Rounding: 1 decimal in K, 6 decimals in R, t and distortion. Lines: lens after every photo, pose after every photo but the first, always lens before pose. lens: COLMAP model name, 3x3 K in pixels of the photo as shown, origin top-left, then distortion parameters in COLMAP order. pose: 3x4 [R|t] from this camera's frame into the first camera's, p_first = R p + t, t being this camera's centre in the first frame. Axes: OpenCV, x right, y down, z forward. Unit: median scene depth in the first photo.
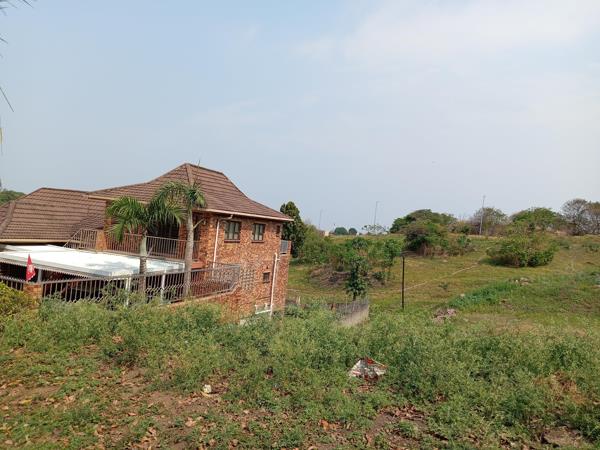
lens RADIAL K [[461.6, 0, 298.9], [0, 461.6, 224.9], [0, 0, 1]] dist [0.103132, -0.223048]
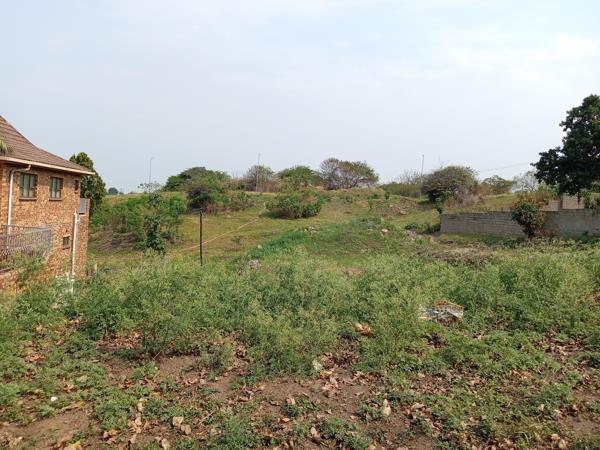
lens RADIAL K [[461.6, 0, 298.9], [0, 461.6, 224.9], [0, 0, 1]] dist [0.103132, -0.223048]
pose [[0.879681, -0.055288, 0.472340, -0.042778], [0.013309, 0.995692, 0.091760, 0.004505], [-0.475378, -0.074433, 0.876627, 0.028387]]
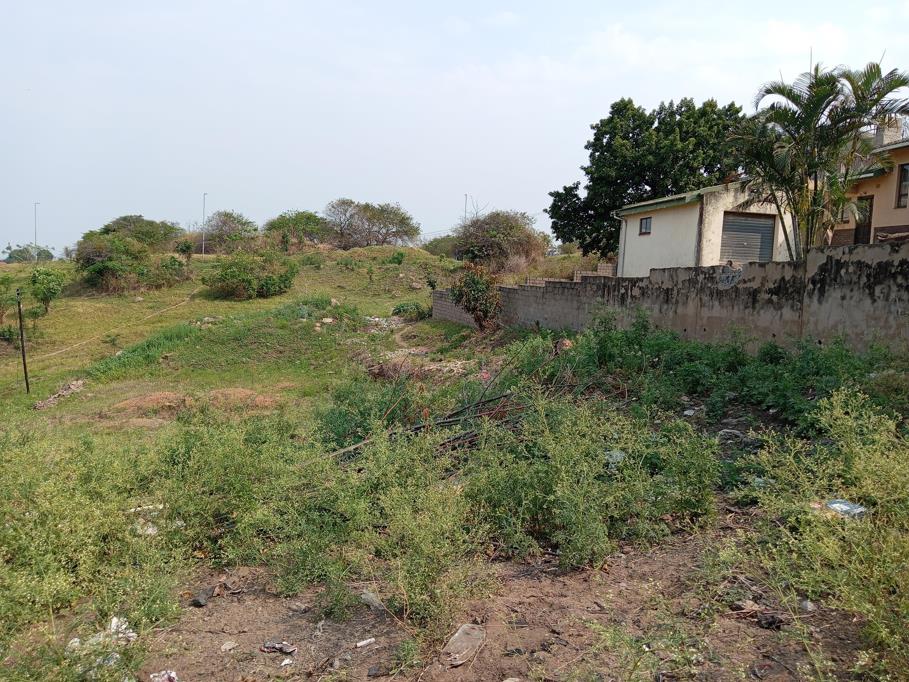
lens RADIAL K [[699.3, 0, 452.9], [0, 699.3, 340.9], [0, 0, 1]] dist [0.103132, -0.223048]
pose [[0.803911, -0.115460, 0.583434, 0.107490], [0.030698, 0.987723, 0.153169, 0.000738], [-0.593956, -0.105224, 0.797586, -0.017536]]
